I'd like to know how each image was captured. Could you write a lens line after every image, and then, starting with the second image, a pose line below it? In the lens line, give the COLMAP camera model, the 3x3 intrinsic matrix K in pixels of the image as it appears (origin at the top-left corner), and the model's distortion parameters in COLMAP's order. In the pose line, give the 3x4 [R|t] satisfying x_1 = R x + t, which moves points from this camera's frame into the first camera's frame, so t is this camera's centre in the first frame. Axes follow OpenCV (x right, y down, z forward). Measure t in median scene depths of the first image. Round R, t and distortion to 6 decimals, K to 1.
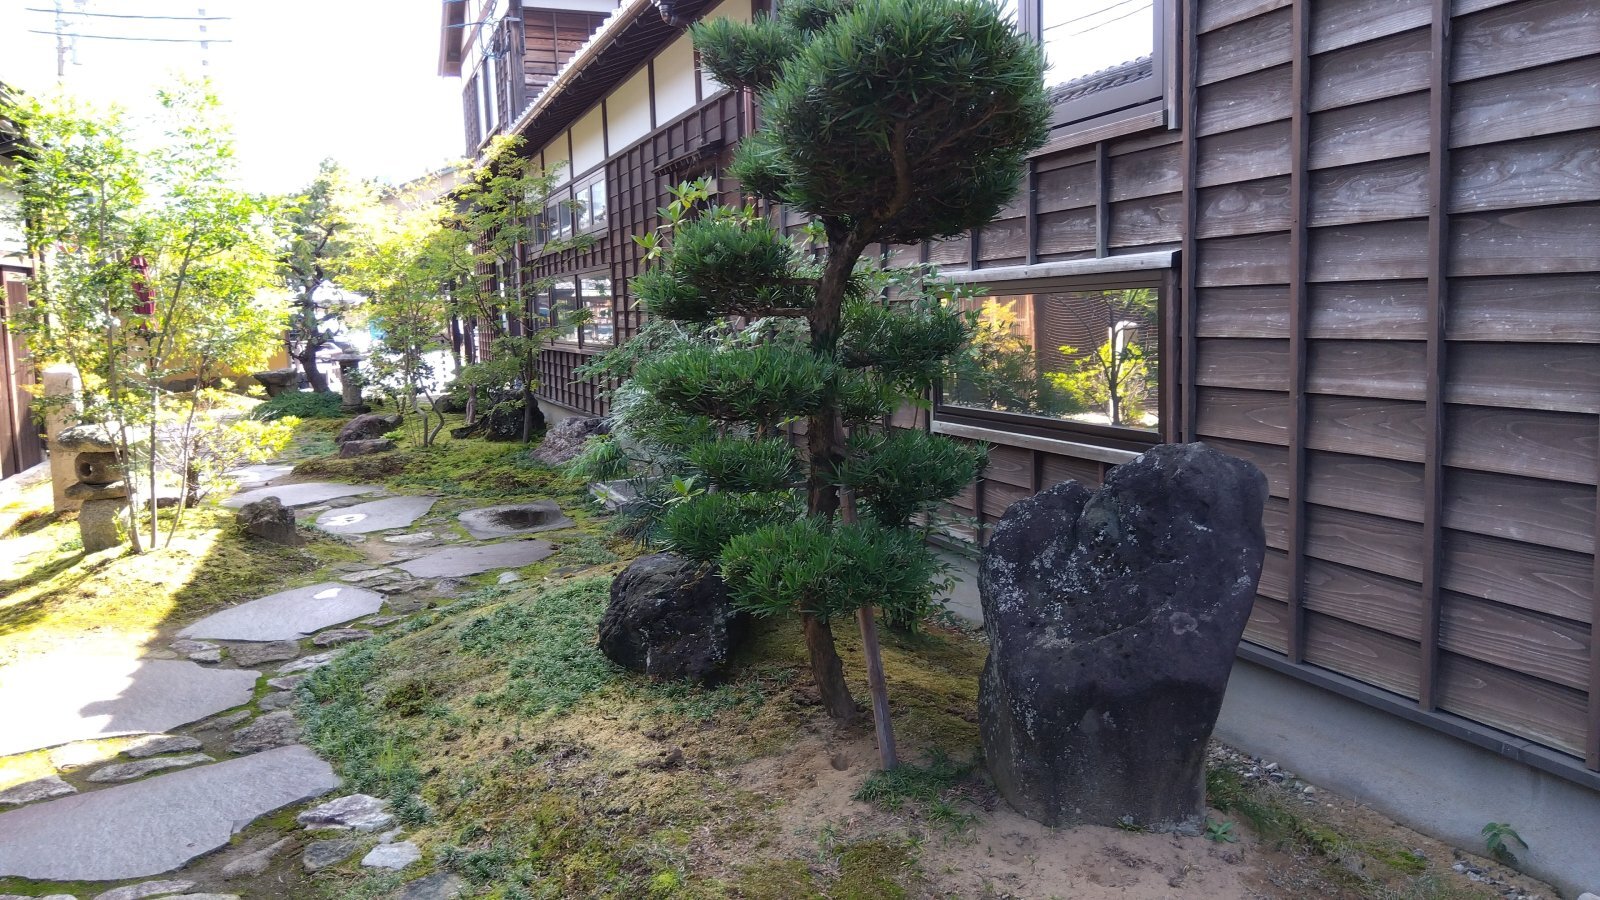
lens RADIAL K [[1199.2, 0, 799.8], [0, 1199.2, 444.8], [0, 0, 1]] dist [0.121917, -0.175382]
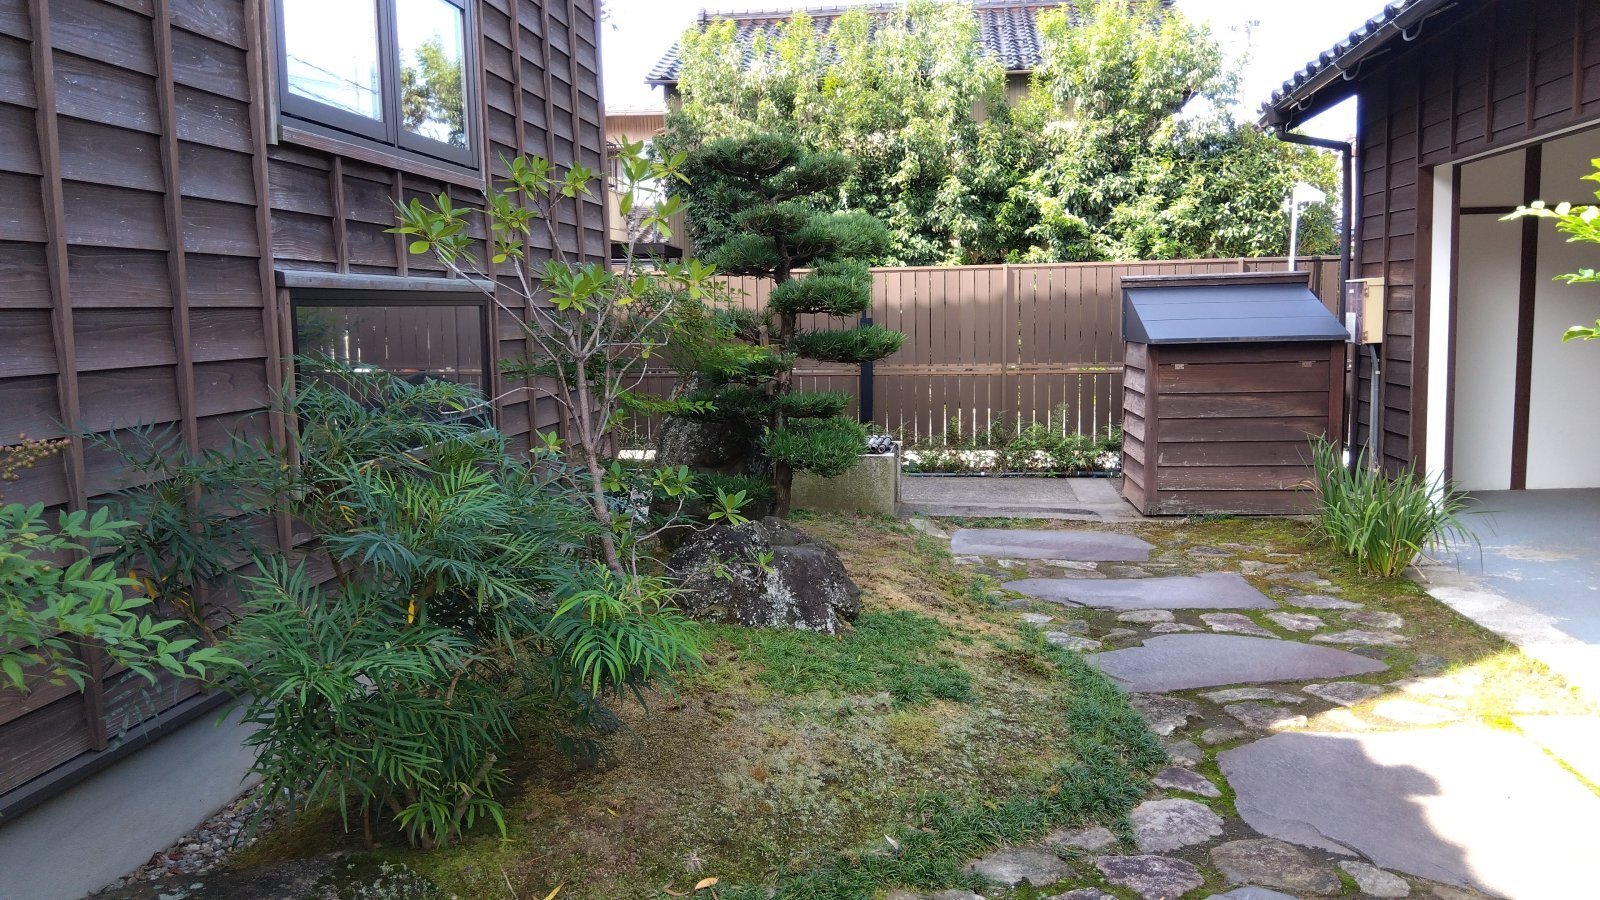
lens RADIAL K [[1199.2, 0, 799.8], [0, 1199.2, 444.8], [0, 0, 1]] dist [0.121917, -0.175382]
pose [[-0.877792, -0.010058, 0.478937, -0.620987], [0.093579, 0.976918, 0.192026, -0.190130], [-0.469814, 0.213377, -0.856589, 1.872520]]
